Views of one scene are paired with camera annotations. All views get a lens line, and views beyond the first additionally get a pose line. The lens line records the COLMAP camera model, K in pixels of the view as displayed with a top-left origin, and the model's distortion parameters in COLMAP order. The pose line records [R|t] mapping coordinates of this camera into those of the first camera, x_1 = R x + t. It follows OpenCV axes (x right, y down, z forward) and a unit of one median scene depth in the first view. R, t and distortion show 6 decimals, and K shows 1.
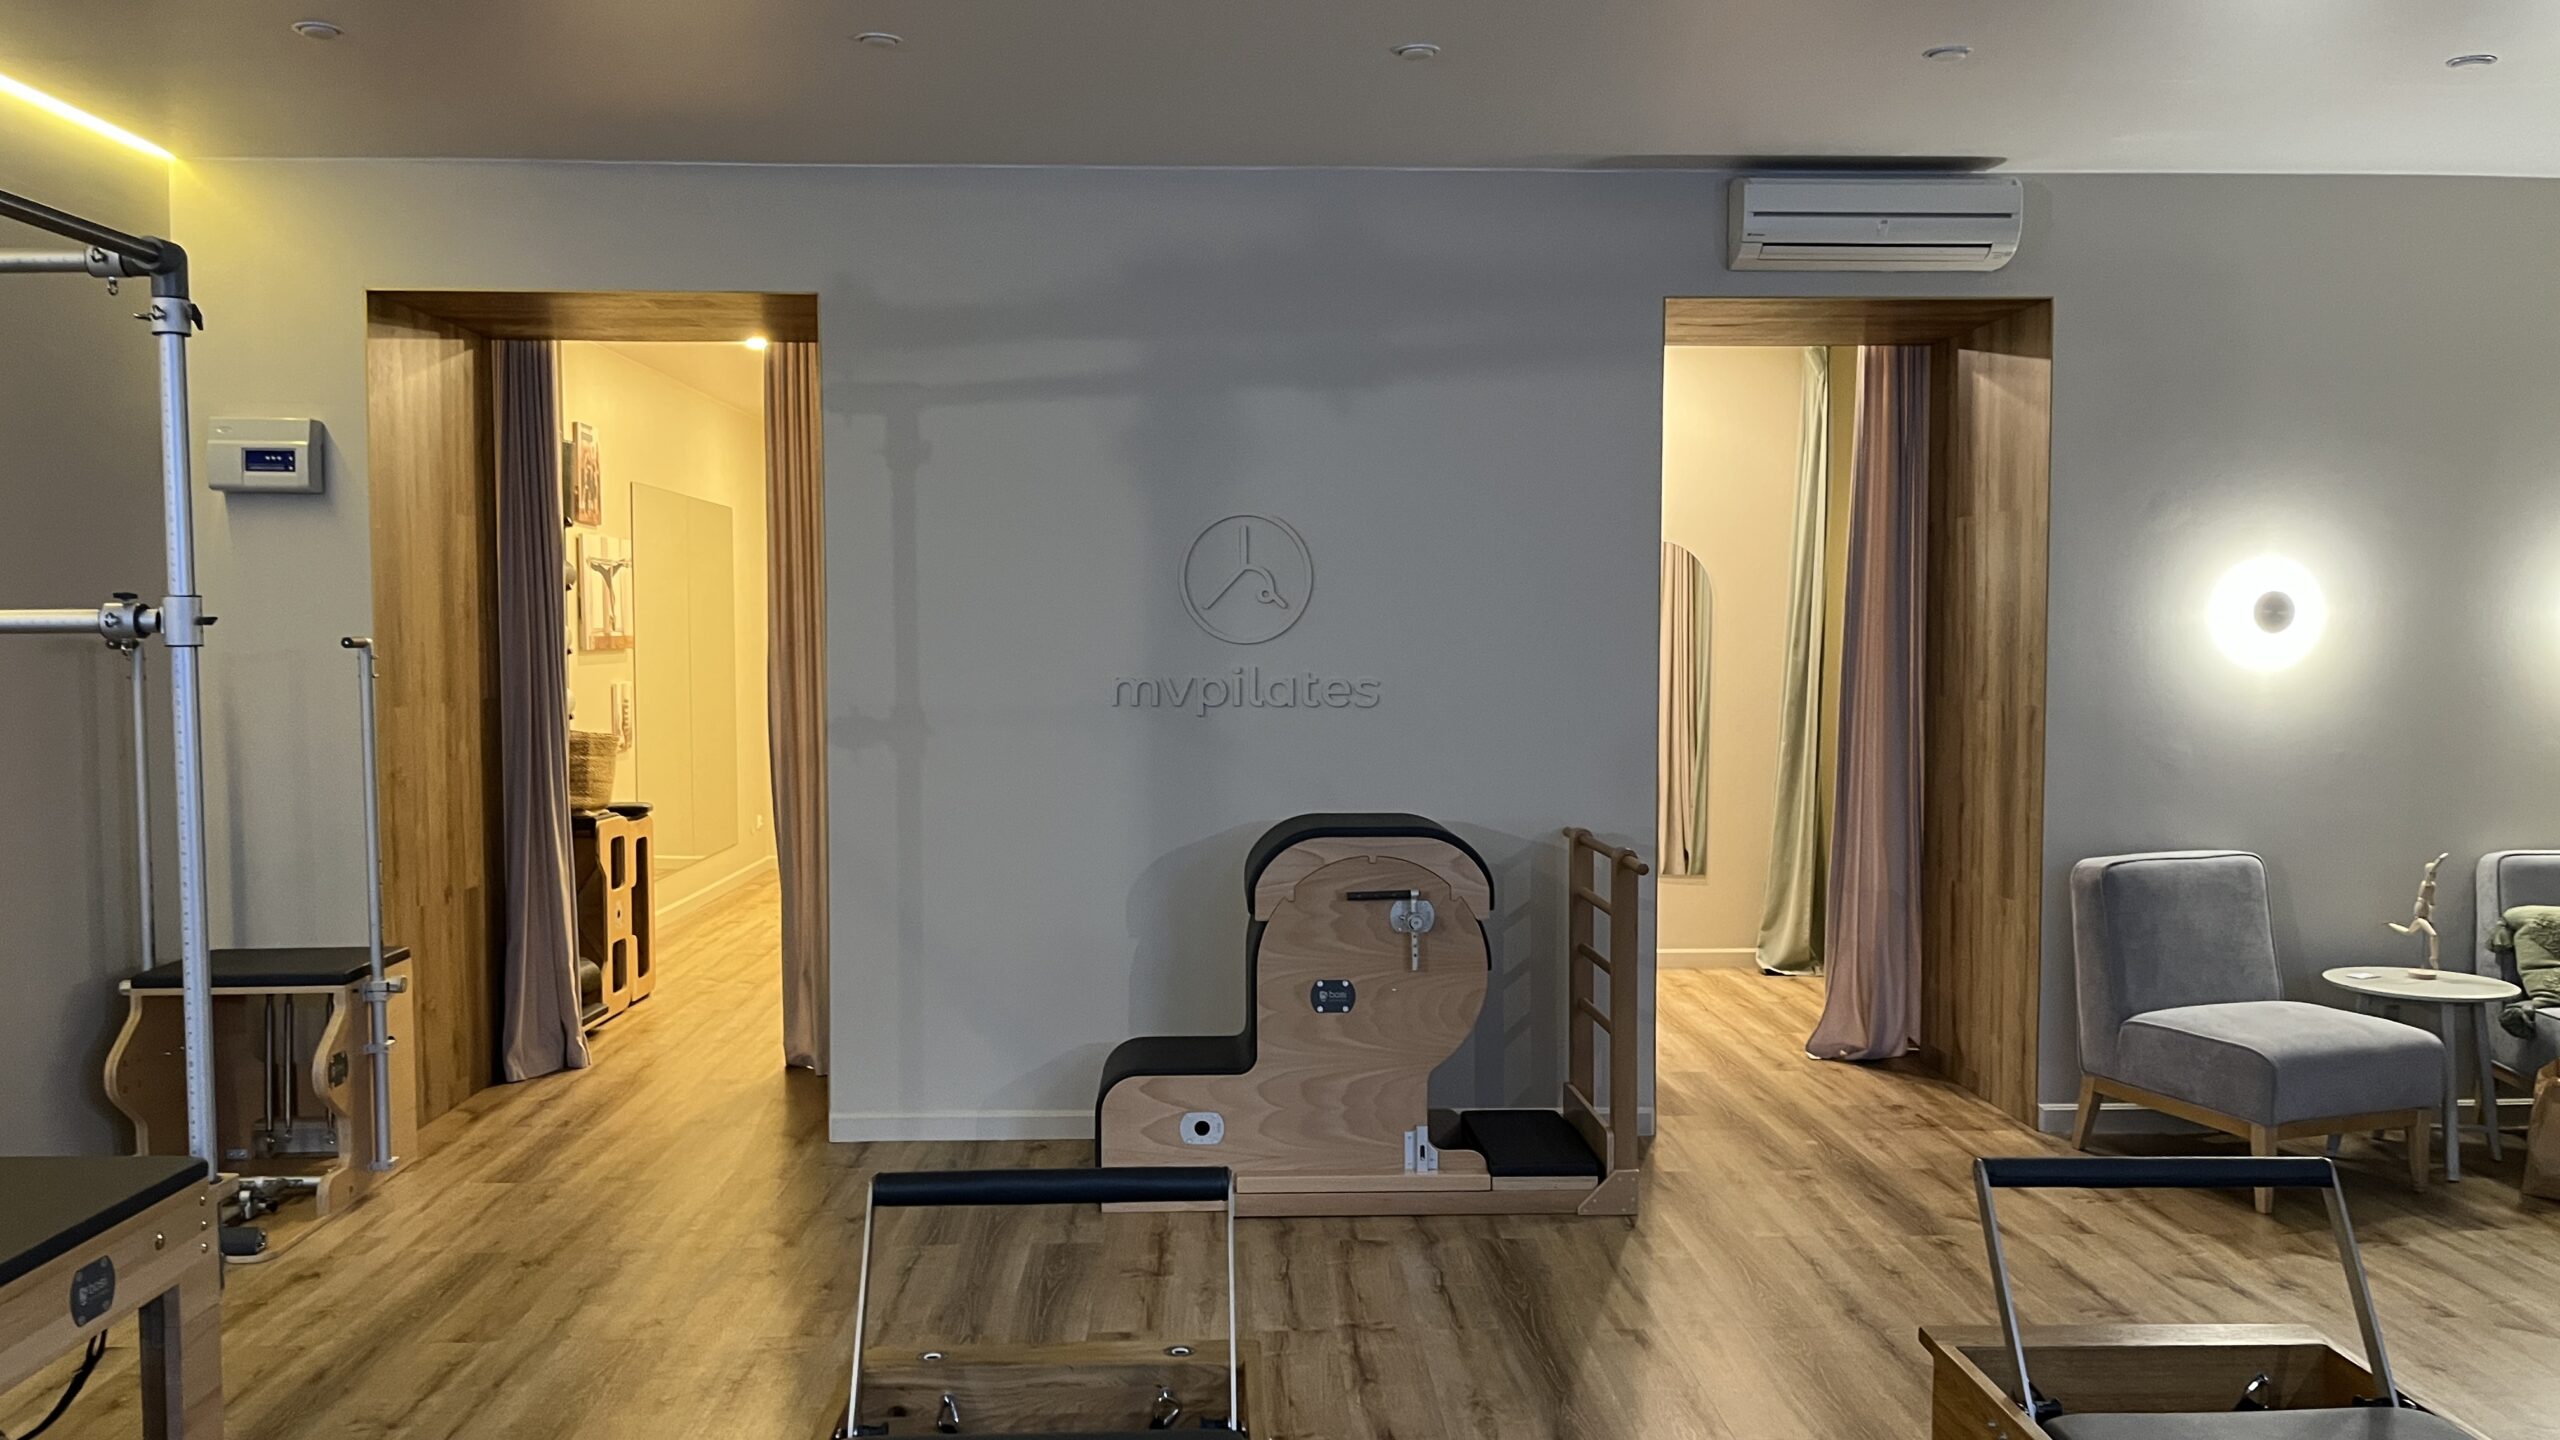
lens RADIAL K [[1929.2, 0, 1279.3], [0, 1929.2, 732.3], [0, 0, 1]] dist [0.064778, -0.074771]
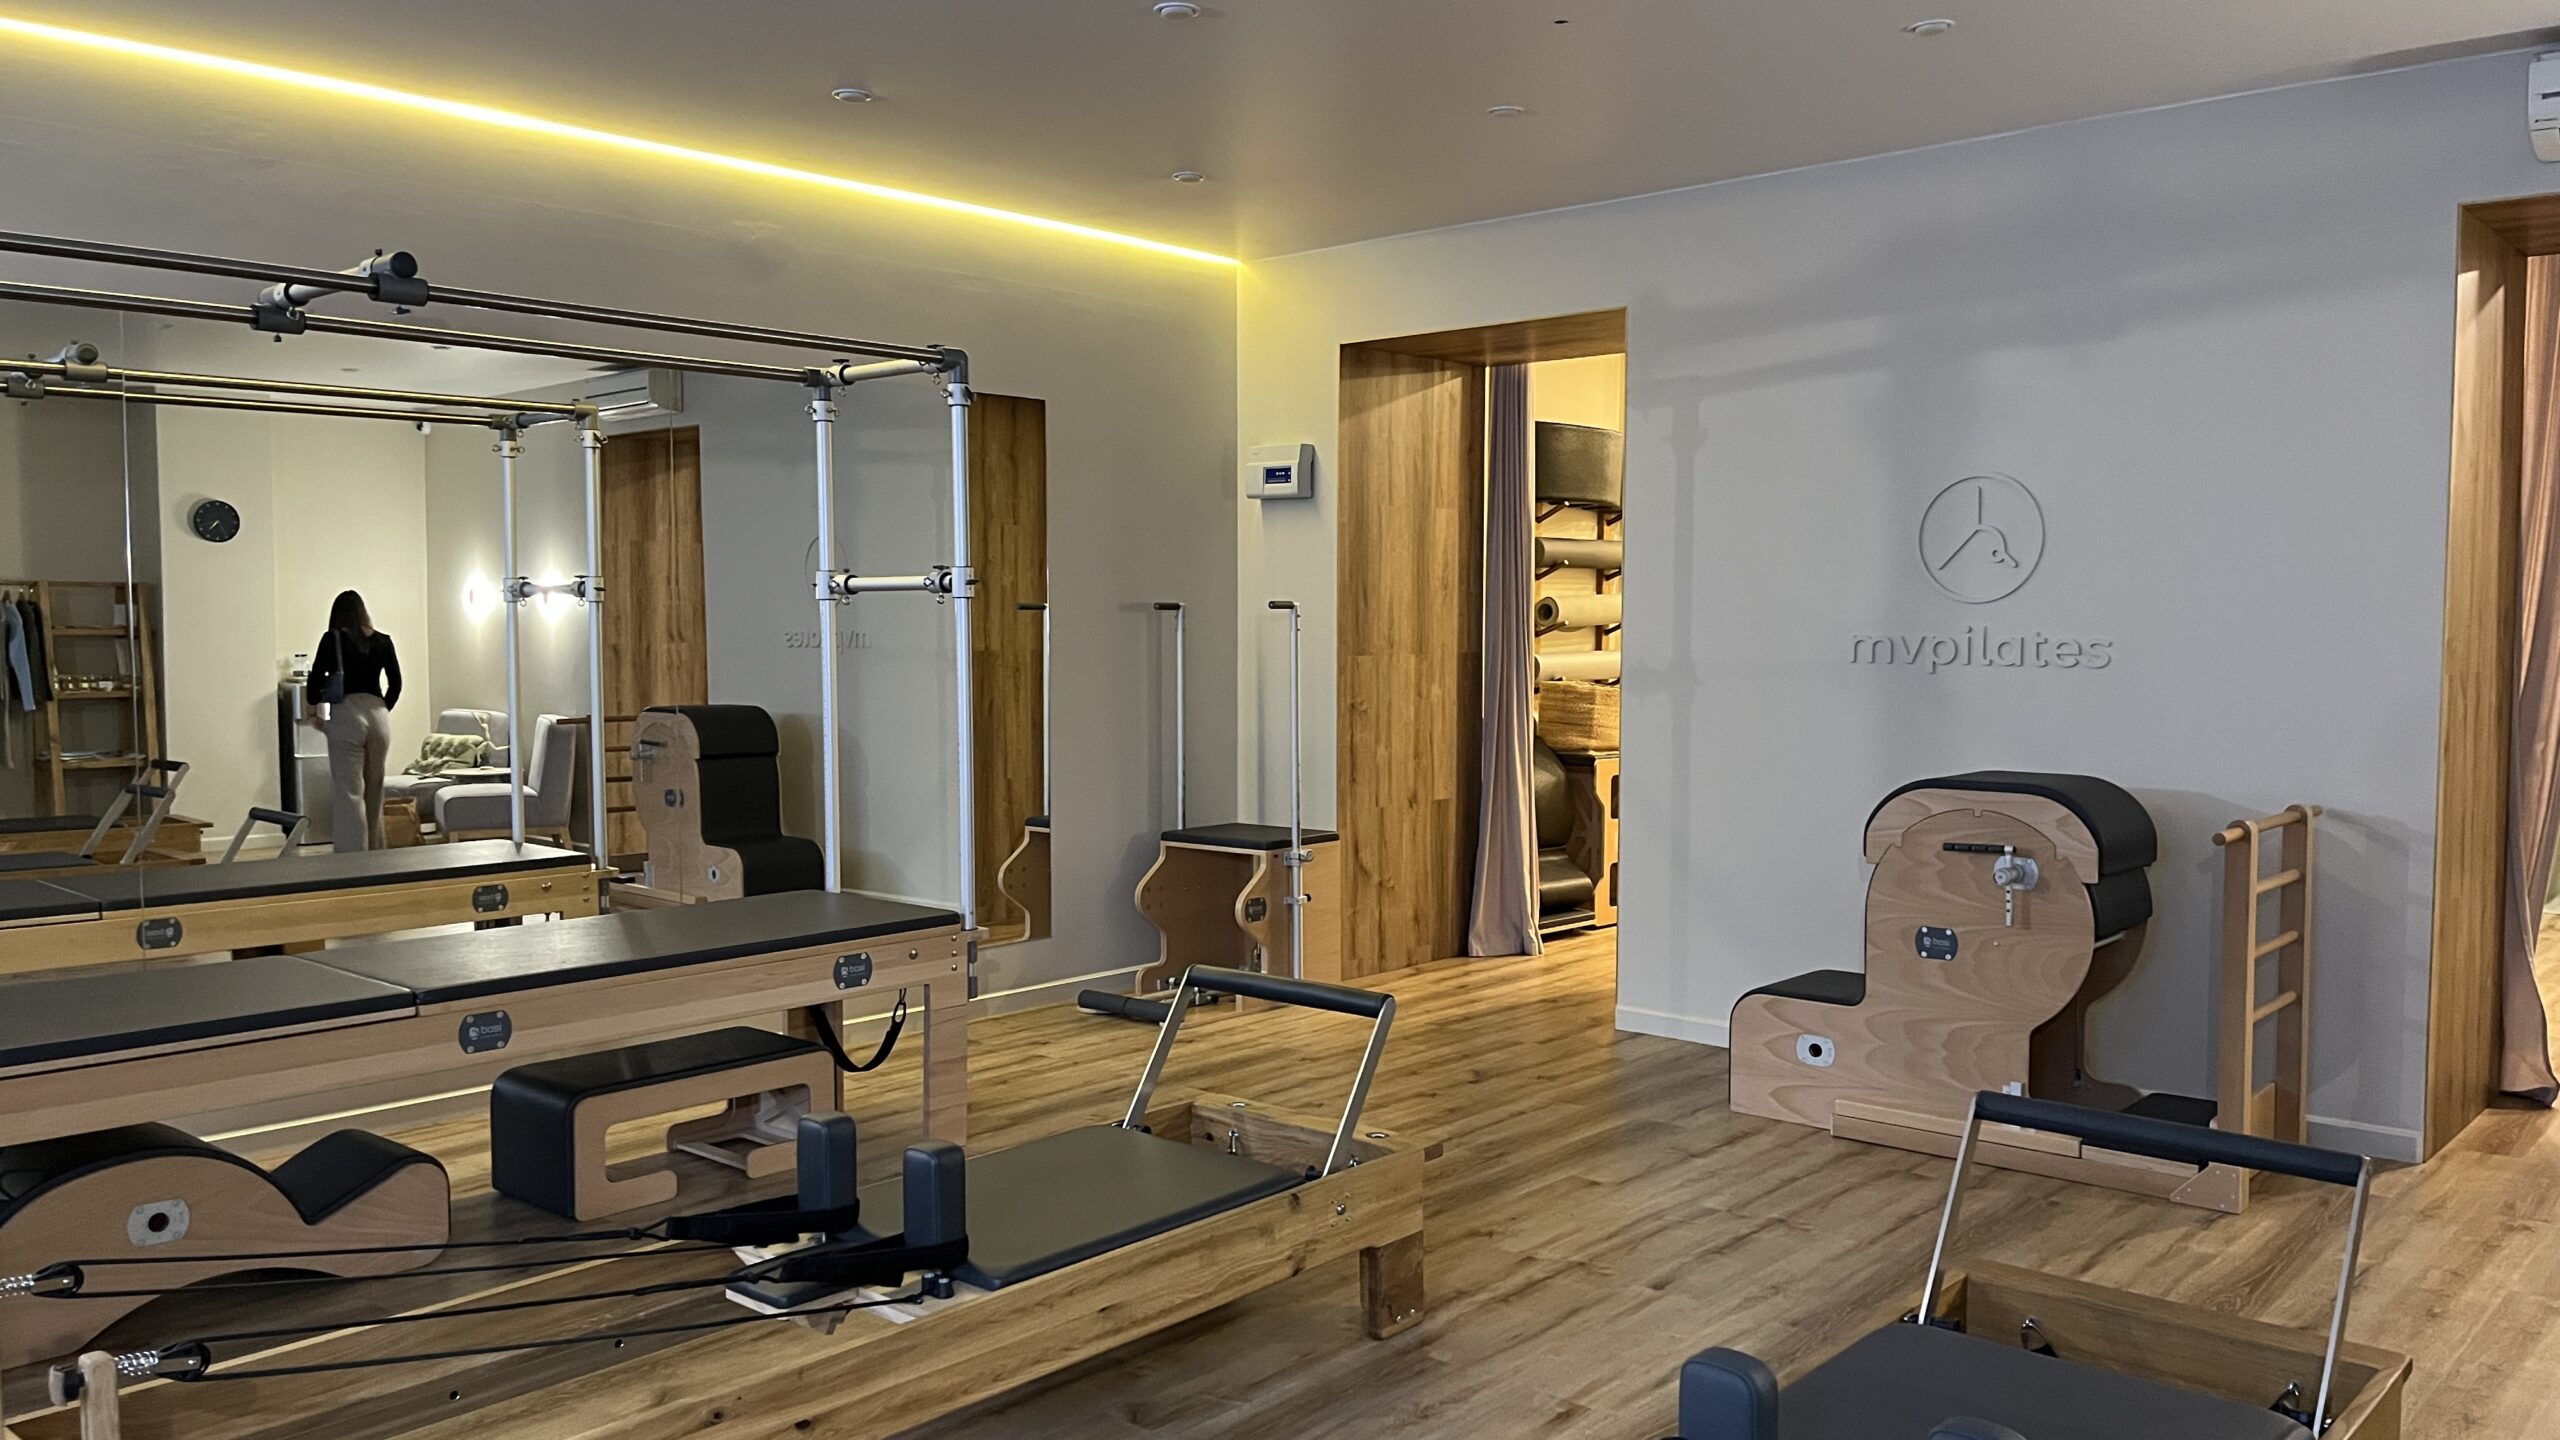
lens RADIAL K [[1929.2, 0, 1300.4], [0, 1929.2, 731.1], [0, 0, 1]] dist [0.064778, -0.074771]
pose [[0.730526, 0.040891, -0.681660, 0.428822], [-0.036420, 0.999118, 0.020904, 0.013042], [0.681913, 0.009555, 0.731371, 0.009230]]
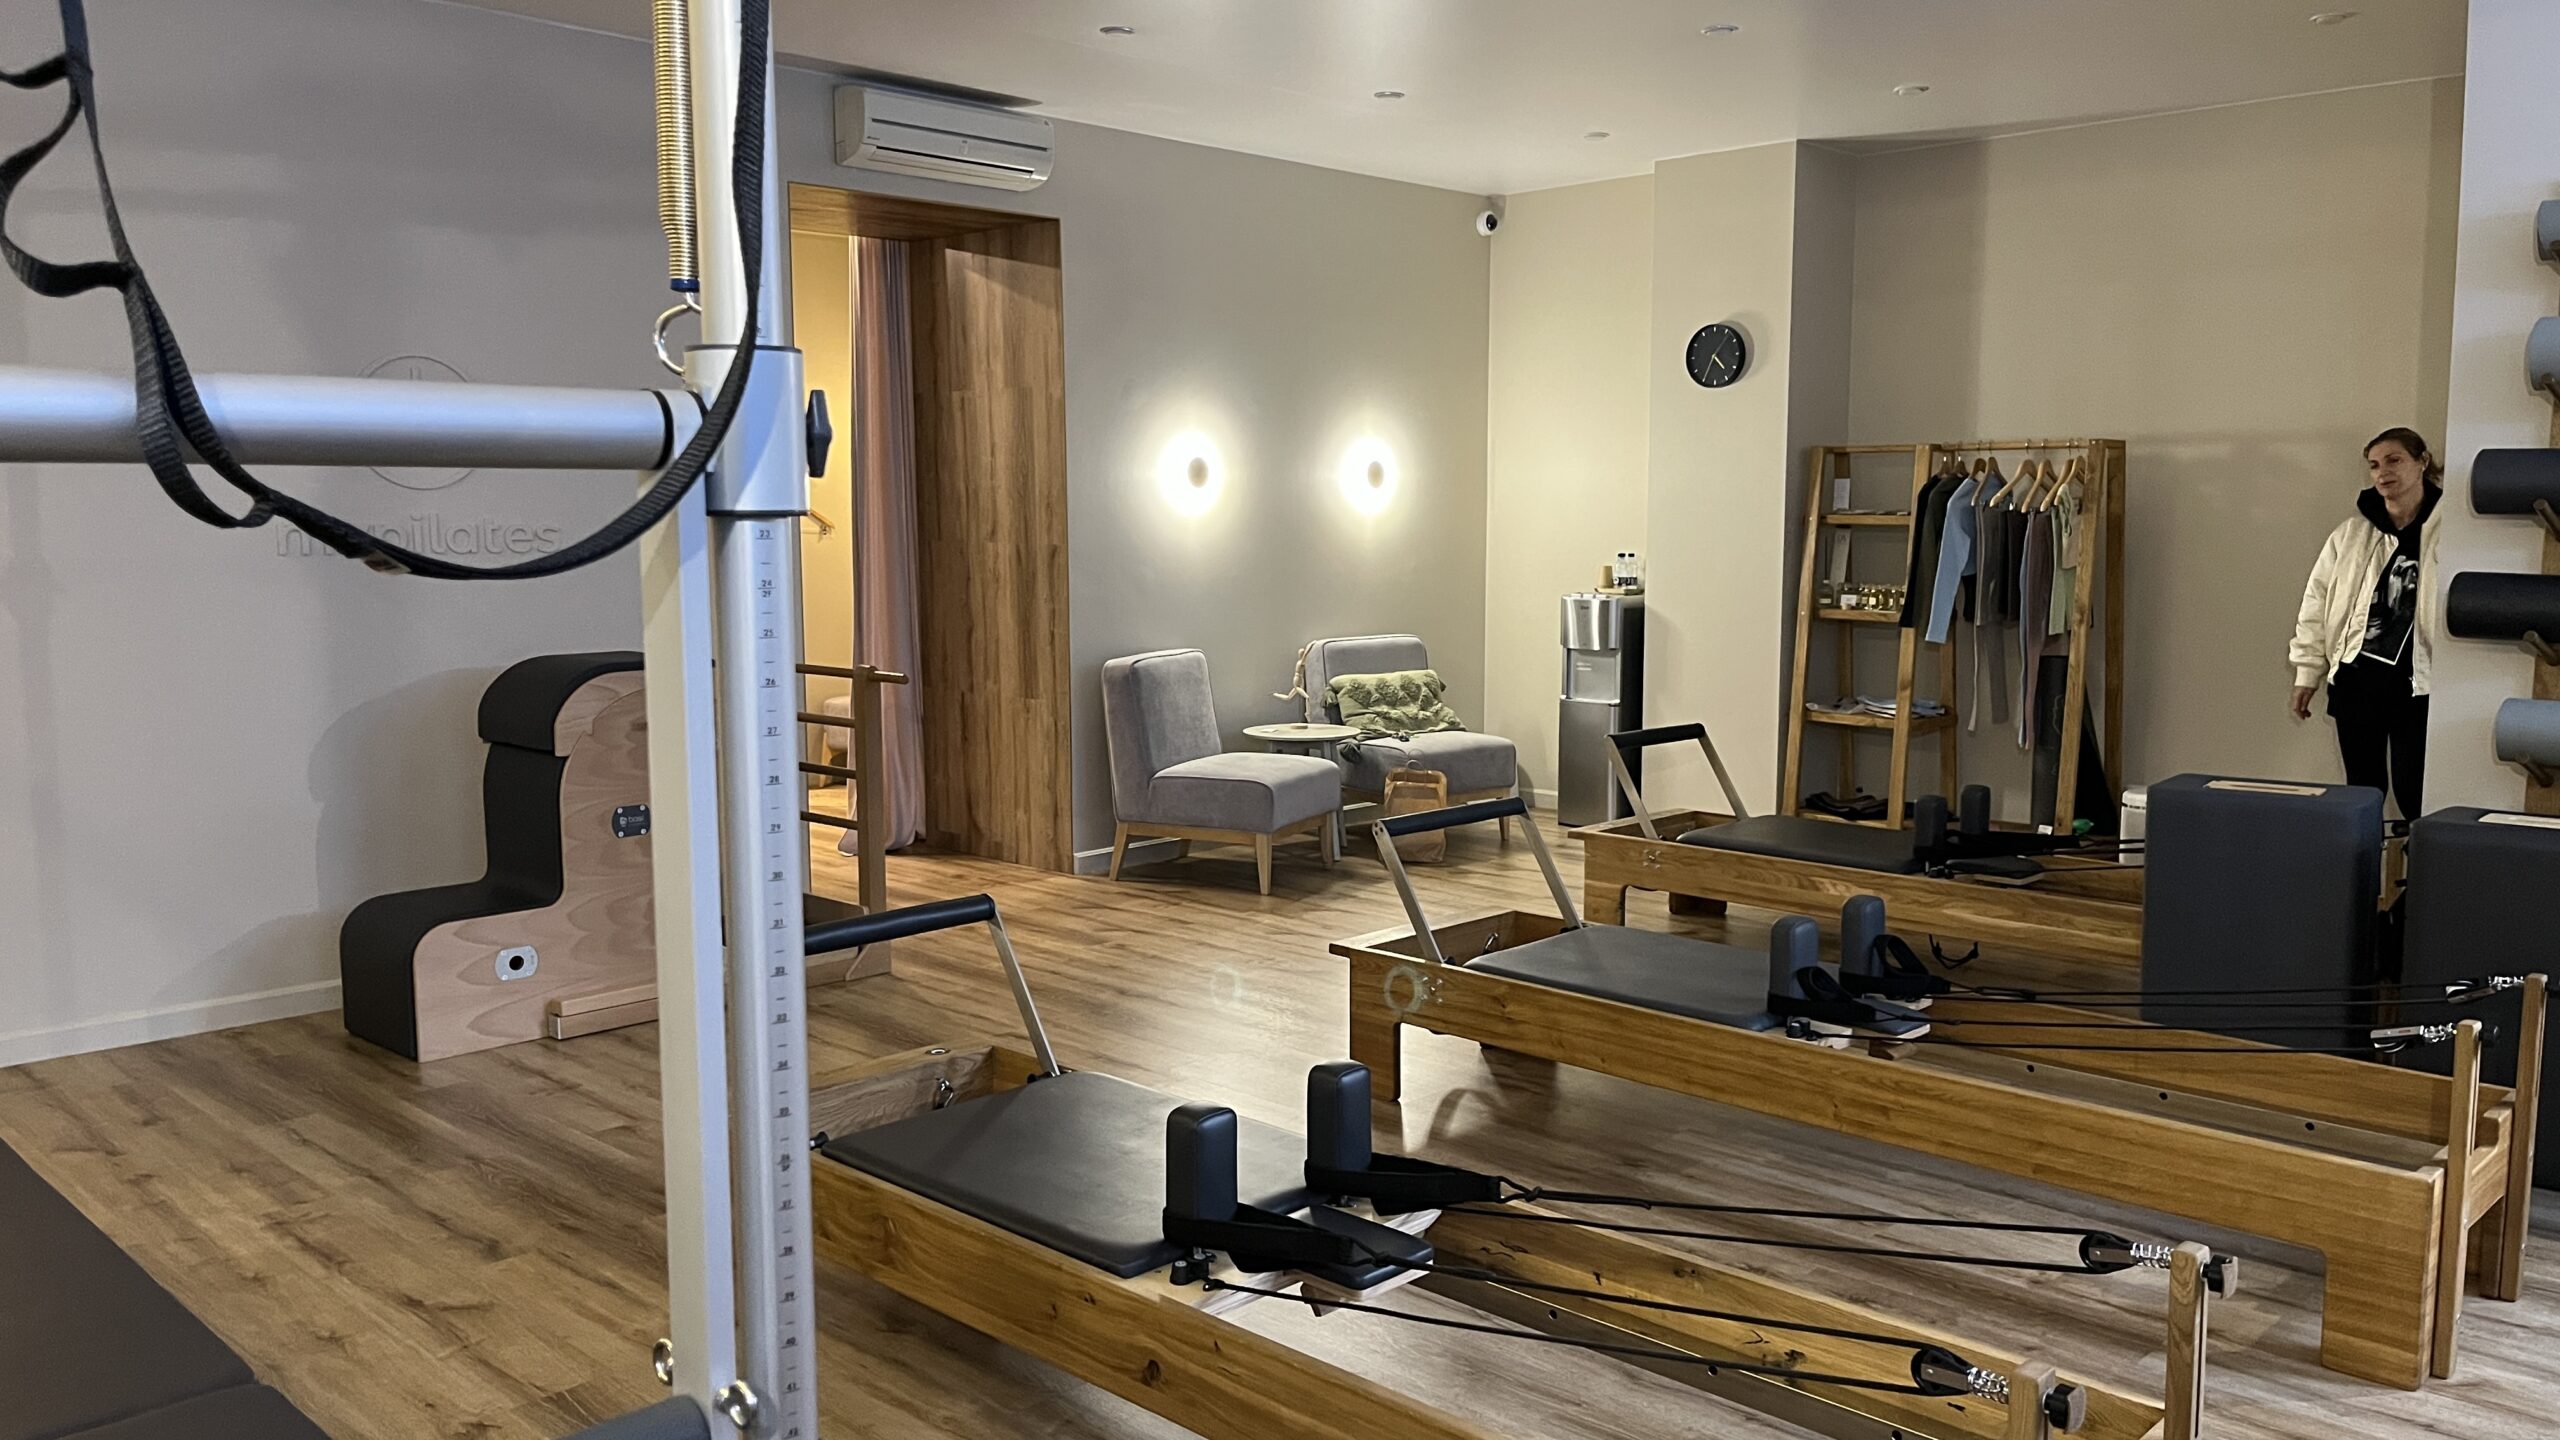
lens RADIAL K [[1929.2, 0, 1295.4], [0, 1929.2, 726.4], [0, 0, 1]] dist [0.064778, -0.074771]
pose [[0.718668, -0.080553, 0.690672, -0.397333], [0.037517, 0.996312, 0.077162, 0.014100], [-0.694340, -0.029541, 0.719040, -0.021523]]
